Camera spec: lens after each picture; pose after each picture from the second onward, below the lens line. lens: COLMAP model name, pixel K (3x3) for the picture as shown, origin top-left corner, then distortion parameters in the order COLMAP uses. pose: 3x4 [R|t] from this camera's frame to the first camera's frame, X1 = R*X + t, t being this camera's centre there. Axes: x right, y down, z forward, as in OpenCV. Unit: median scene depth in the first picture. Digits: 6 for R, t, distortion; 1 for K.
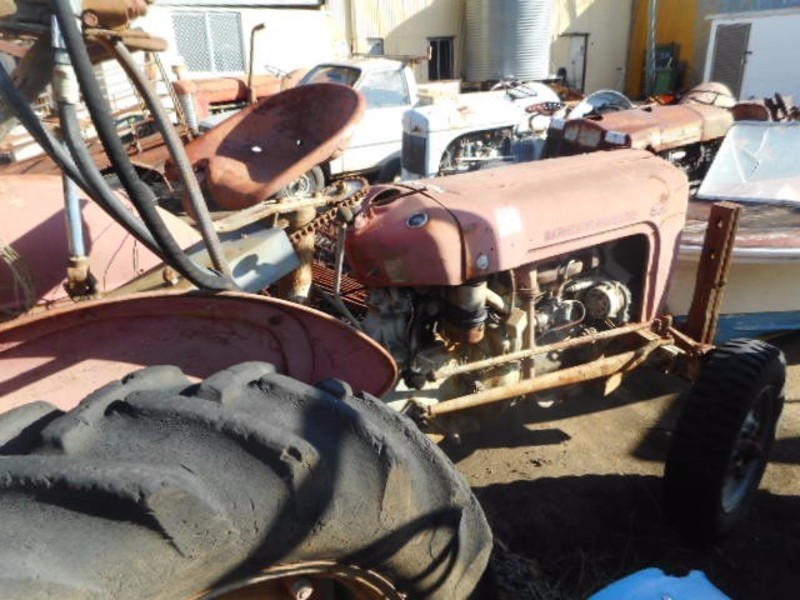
lens RADIAL K [[607.8, 0, 400.0], [0, 607.8, 300.0], [0, 0, 1]] dist [0.025038, -0.018230]
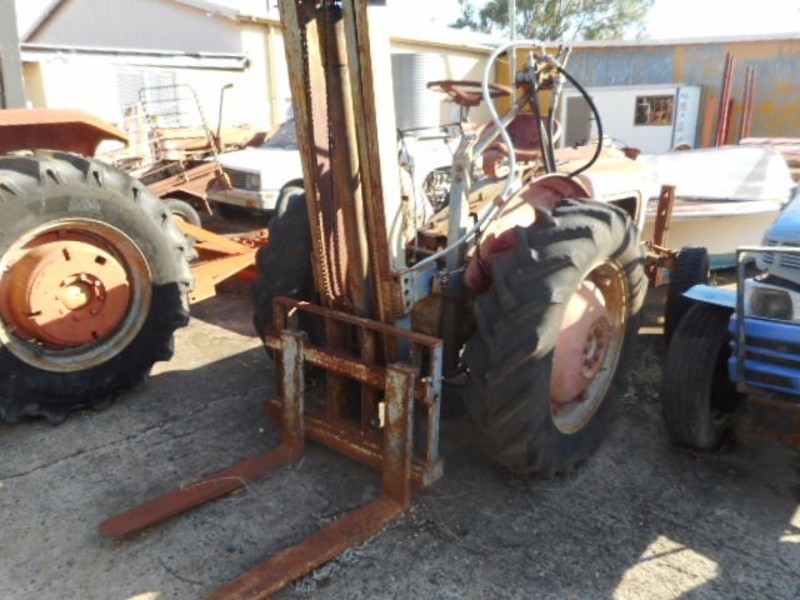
lens RADIAL K [[605.0, 0, 400.0], [0, 605.0, 300.0], [0, 0, 1]] dist [0.039425, -0.029308]
pose [[0.974608, -0.046666, 0.219003, -0.184388], [0.066335, 0.994312, -0.083332, 0.079350], [-0.213868, 0.095744, 0.972159, -0.162243]]
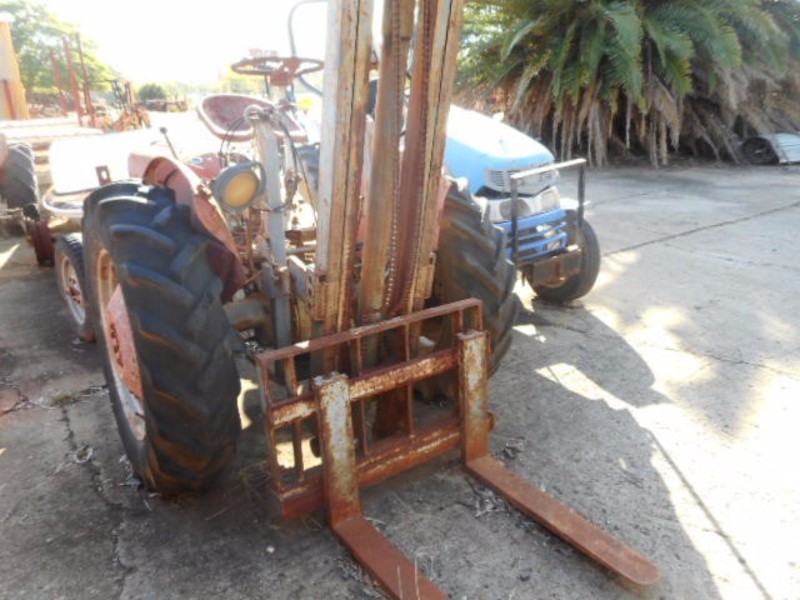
lens RADIAL K [[607.8, 0, 400.0], [0, 607.8, 300.0], [0, 0, 1]] dist [0.025038, -0.018230]
pose [[0.042184, -0.301373, 0.952573, -0.382205], [0.389534, 0.882934, 0.262090, -0.009765], [-0.920046, 0.360003, 0.154641, 0.068873]]
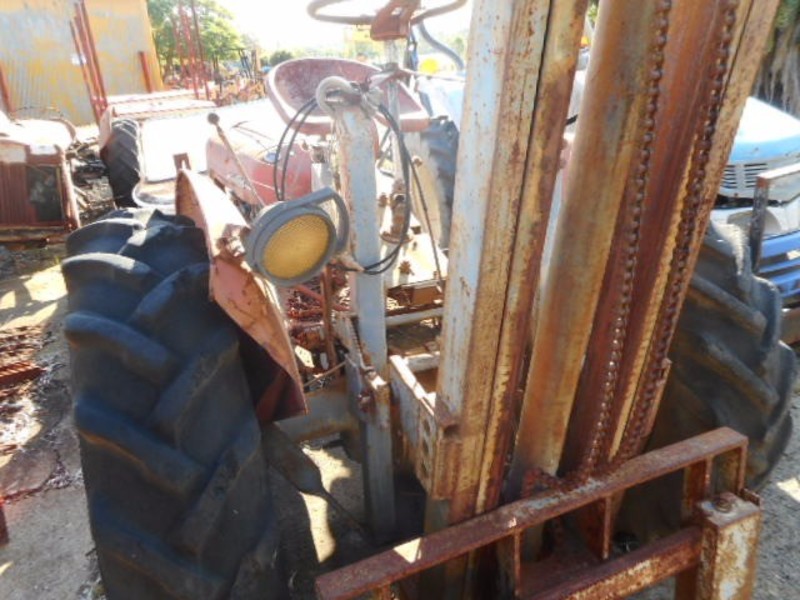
lens RADIAL K [[607.8, 0, 400.0], [0, 607.8, 300.0], [0, 0, 1]] dist [0.025038, -0.018230]
pose [[0.232209, -0.351955, 0.906756, -0.257796], [0.410384, 0.880650, 0.236728, -0.020567], [-0.881853, 0.317148, 0.348931, 0.089640]]
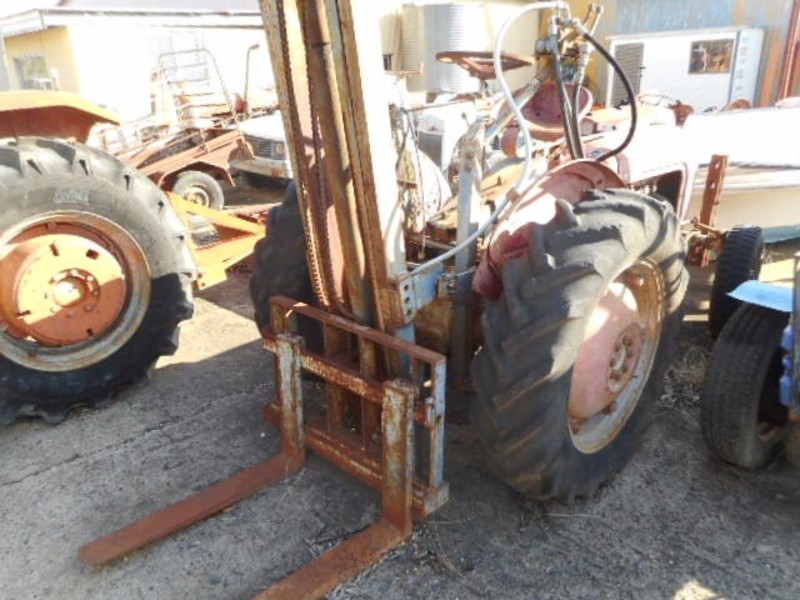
lens RADIAL K [[607.2, 0, 400.0], [0, 607.2, 300.0], [0, 0, 1]] dist [0.034419, -0.014699]
pose [[0.986783, -0.061249, 0.150029, -0.161657], [0.064985, 0.997683, -0.020123, 0.058843], [-0.148449, 0.029607, 0.988477, -0.139371]]
